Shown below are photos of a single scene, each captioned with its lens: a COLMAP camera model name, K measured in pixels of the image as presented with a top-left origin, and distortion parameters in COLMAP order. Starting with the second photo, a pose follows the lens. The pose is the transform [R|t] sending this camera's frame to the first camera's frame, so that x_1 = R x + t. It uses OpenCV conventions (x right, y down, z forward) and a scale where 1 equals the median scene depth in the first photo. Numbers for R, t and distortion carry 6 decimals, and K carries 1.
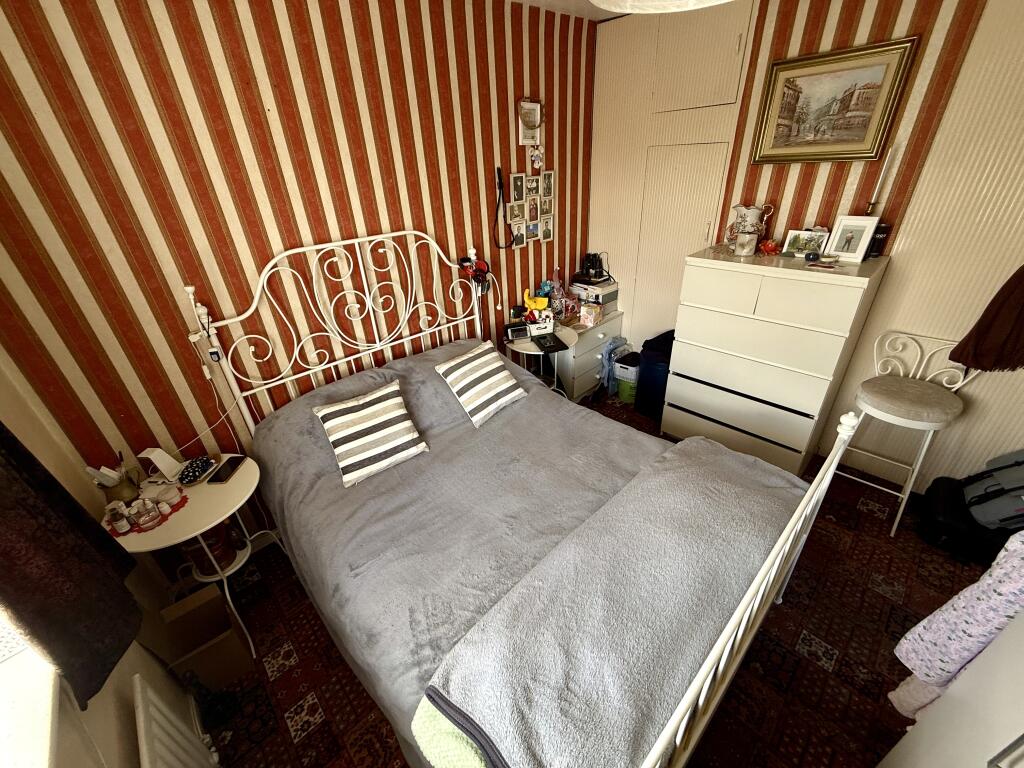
lens RADIAL K [[411.0, 0, 513.7], [0, 411.0, 385.0], [0, 0, 1]] dist [0.001170, -0.000620]
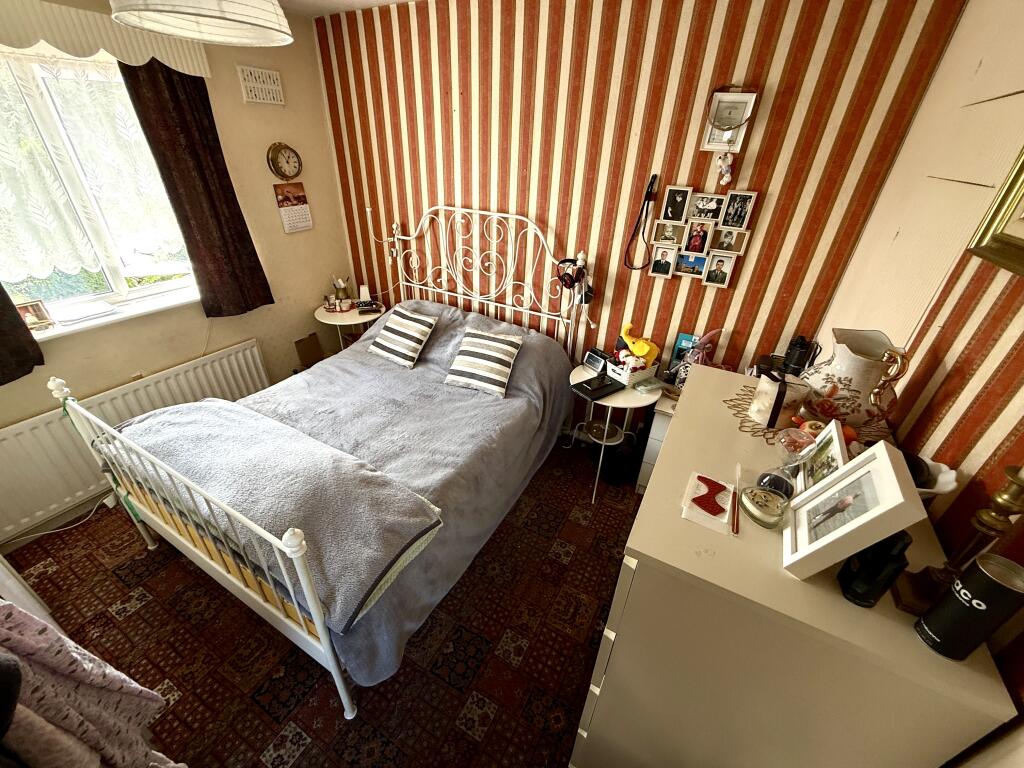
lens RADIAL K [[411.0, 0, 513.3], [0, 411.0, 384.3], [0, 0, 1]] dist [0.001170, -0.000620]
pose [[0.299995, 0.538890, -0.787147, 0.745569], [-0.504485, 0.789947, 0.348538, -0.335663], [0.809628, 0.292544, 0.508842, 0.464235]]
